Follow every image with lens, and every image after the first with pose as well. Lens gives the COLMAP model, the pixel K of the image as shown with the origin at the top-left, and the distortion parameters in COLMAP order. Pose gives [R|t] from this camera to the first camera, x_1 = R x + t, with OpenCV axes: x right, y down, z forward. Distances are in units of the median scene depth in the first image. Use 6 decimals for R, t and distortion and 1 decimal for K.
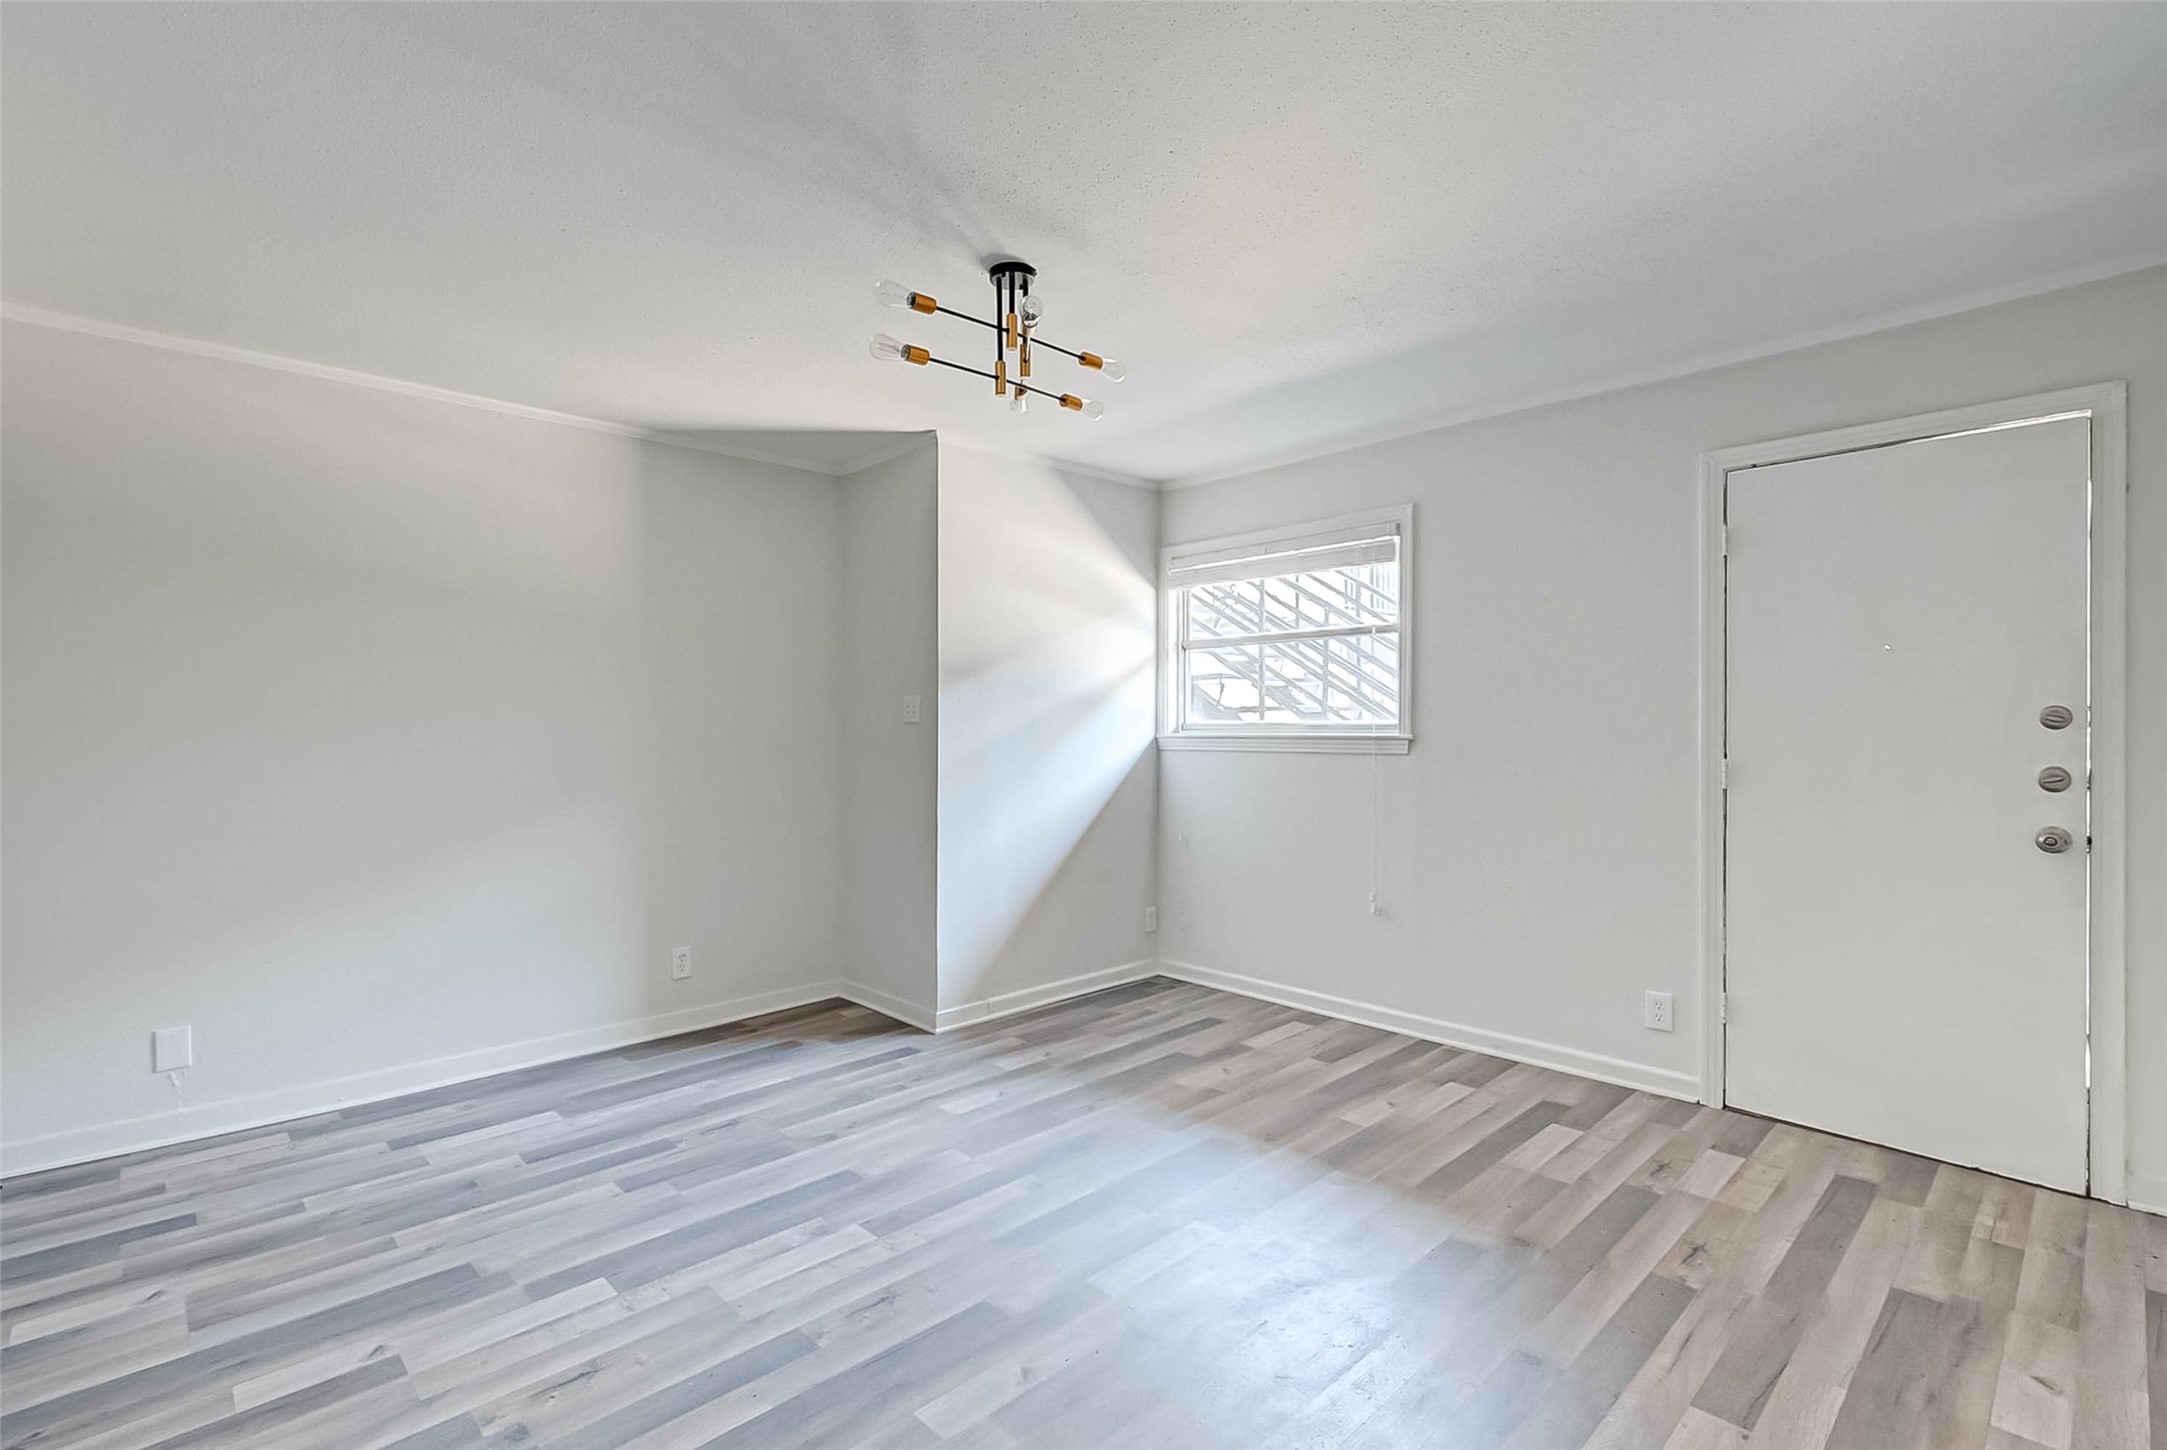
lens RADIAL K [[984.9, 0, 1083.5], [0, 984.9, 725.0], [0, 0, 1]] dist [-0.001326, -0.000226]
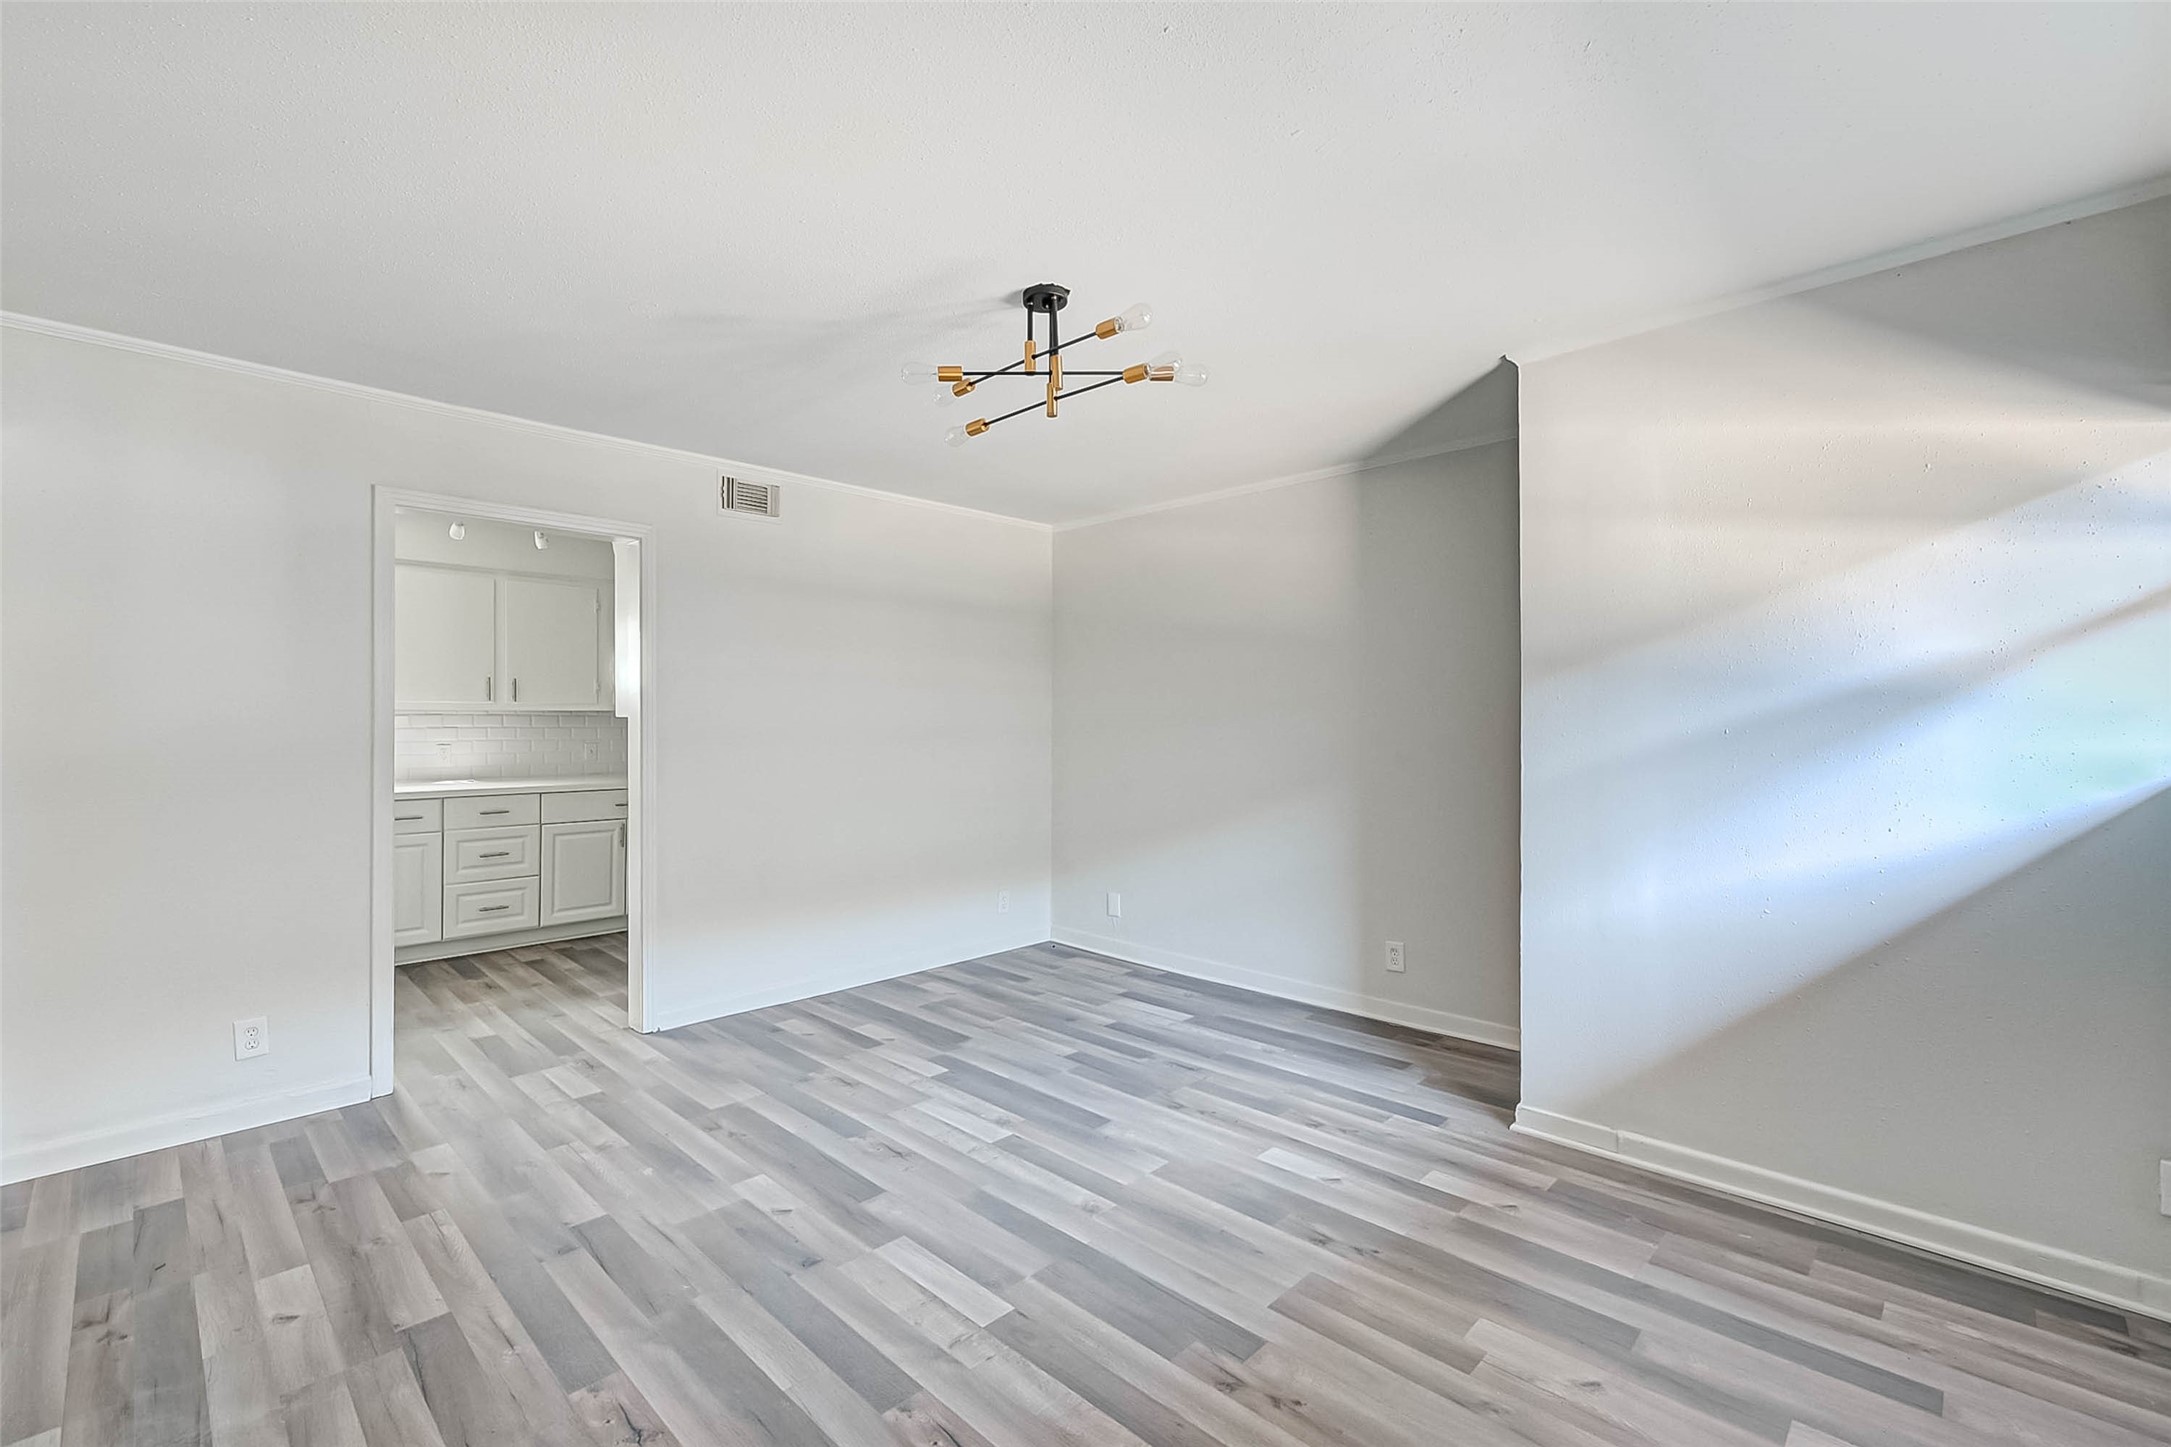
lens RADIAL K [[936.8, 0, 1085.5], [0, 936.8, 723.5], [0, 0, 1]] dist [-0.000078, -0.000434]
pose [[0.035583, 0.003064, -0.999362, 0.715865], [-0.003438, 0.999990, 0.002943, -0.010211], [0.999361, 0.003331, 0.035593, 0.787635]]
